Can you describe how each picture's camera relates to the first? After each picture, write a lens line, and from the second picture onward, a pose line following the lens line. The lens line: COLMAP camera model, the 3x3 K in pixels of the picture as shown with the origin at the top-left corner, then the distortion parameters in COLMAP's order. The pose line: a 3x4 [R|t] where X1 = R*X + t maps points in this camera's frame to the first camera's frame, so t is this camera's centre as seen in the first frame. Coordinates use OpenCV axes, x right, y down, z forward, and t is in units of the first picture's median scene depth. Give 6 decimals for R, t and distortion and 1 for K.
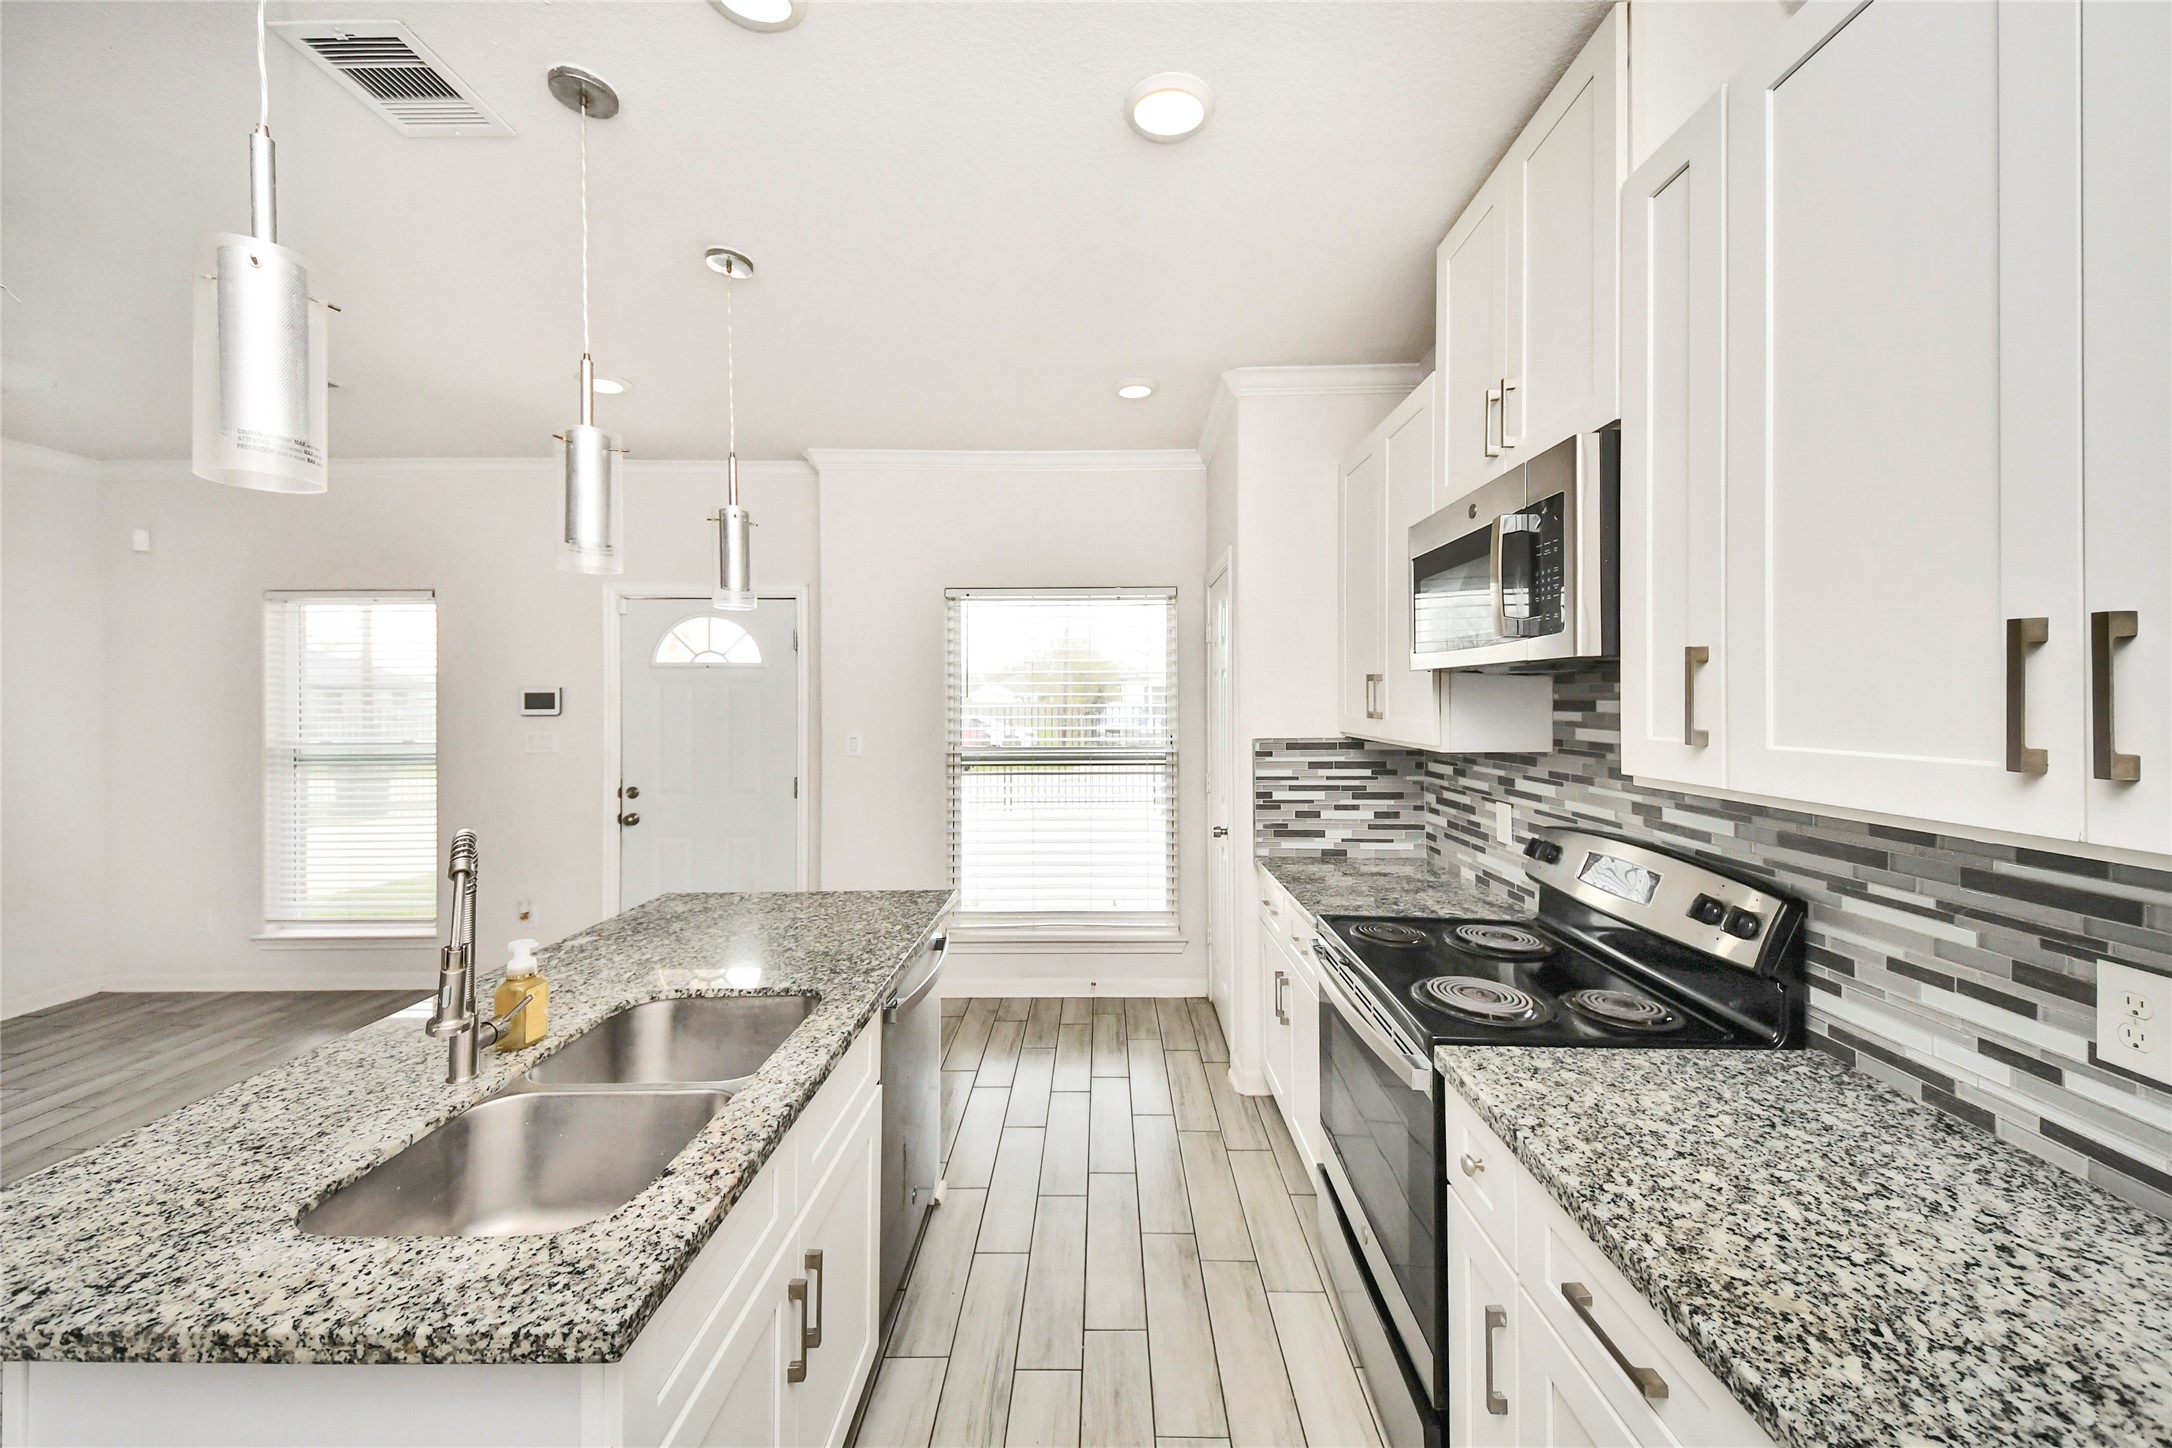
lens RADIAL K [[759.8, 0, 1089.4], [0, 759.8, 698.3], [0, 0, 1]] dist [0.067468, -0.023956]
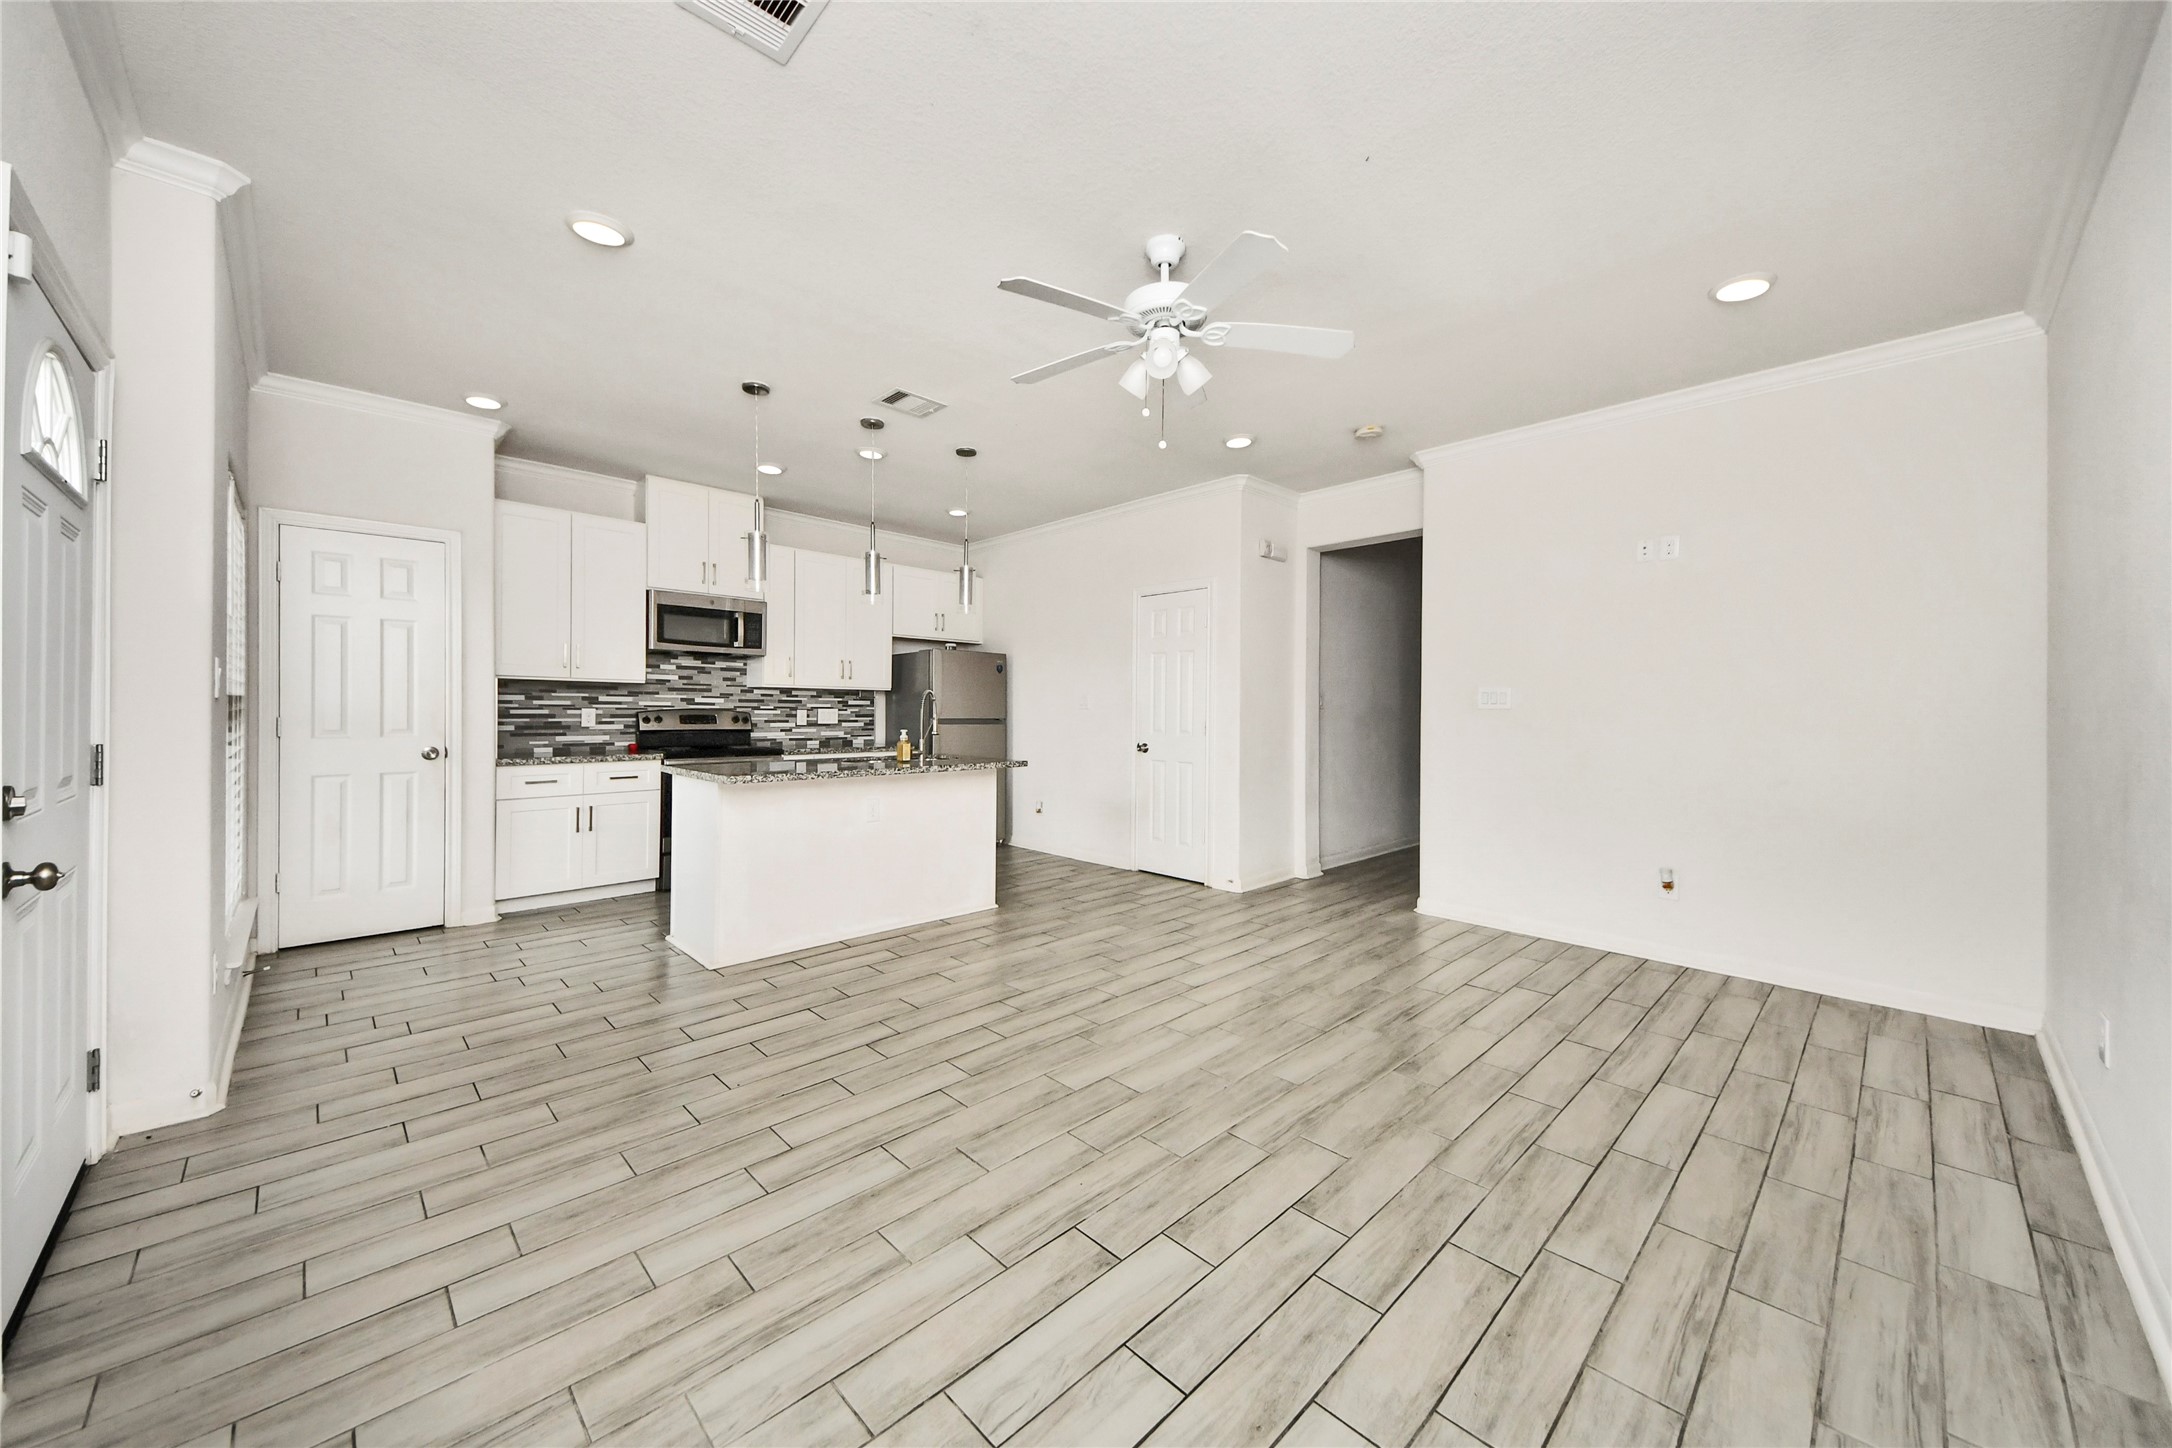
lens RADIAL K [[775.3, 0, 1077.0], [0, 775.3, 732.6], [0, 0, 1]] dist [0.022878, -0.008592]
pose [[-0.699828, -0.027379, 0.713786, -2.624229], [-0.012265, 0.999578, 0.026315, 0.168473], [-0.714206, 0.009661, -0.699869, 2.042193]]
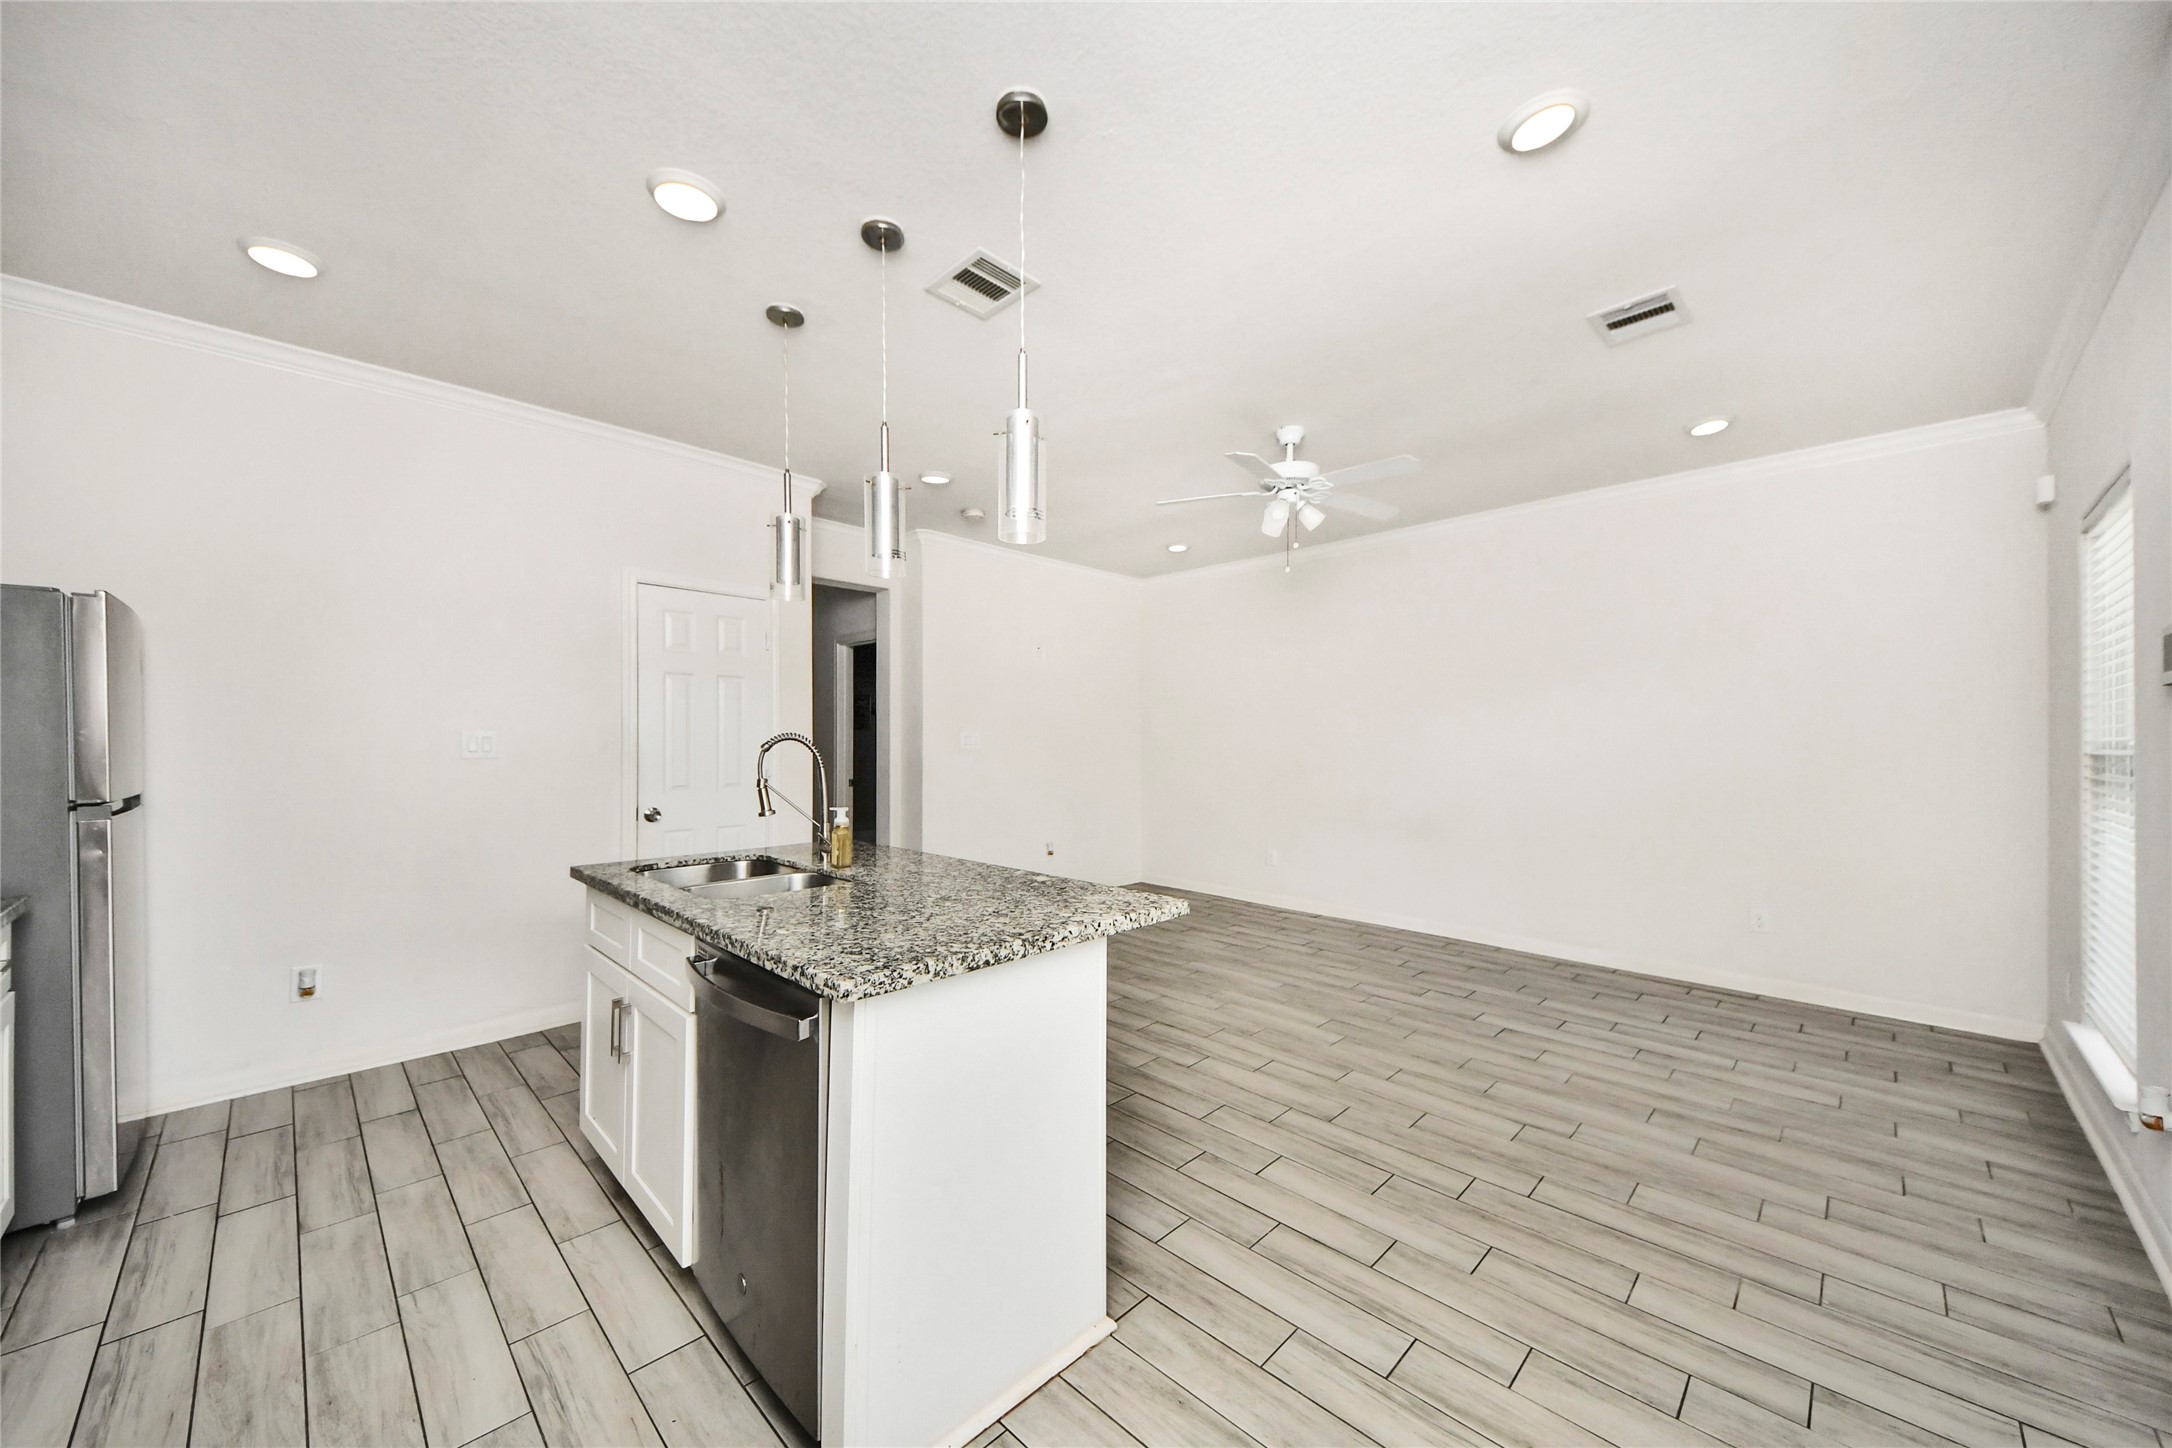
lens RADIAL K [[775.3, 0, 1077.0], [0, 775.3, 732.6], [0, 0, 1]] dist [0.022878, -0.008592]
pose [[-0.712746, 0.001279, -0.701421, 0.147345], [0.005554, 0.999977, -0.003820, 0.092731], [0.701400, -0.006619, -0.712737, 1.994564]]
